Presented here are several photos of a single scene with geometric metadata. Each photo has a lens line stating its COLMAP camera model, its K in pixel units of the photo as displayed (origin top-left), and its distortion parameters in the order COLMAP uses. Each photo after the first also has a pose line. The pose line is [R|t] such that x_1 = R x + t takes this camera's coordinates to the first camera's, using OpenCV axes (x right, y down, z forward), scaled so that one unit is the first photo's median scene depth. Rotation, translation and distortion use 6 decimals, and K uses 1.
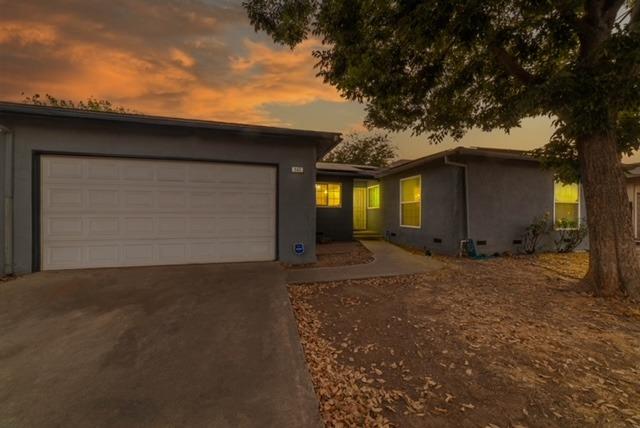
lens RADIAL K [[243.8, 0, 321.6], [0, 243.8, 212.9], [0, 0, 1]] dist [-0.009675, 0.000899]
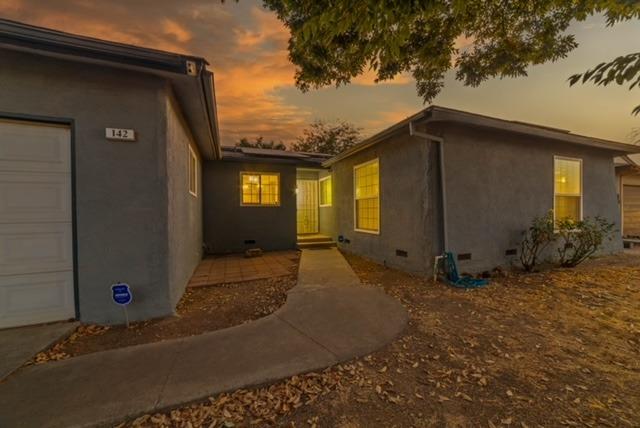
lens RADIAL K [[243.8, 0, 318.8], [0, 243.8, 213.0], [0, 0, 1]] dist [-0.009675, 0.000899]
pose [[0.995915, -0.016504, 0.088775, 0.188279], [0.015292, 0.999780, 0.014322, -0.012446], [-0.088992, -0.012906, 0.995949, 0.345785]]
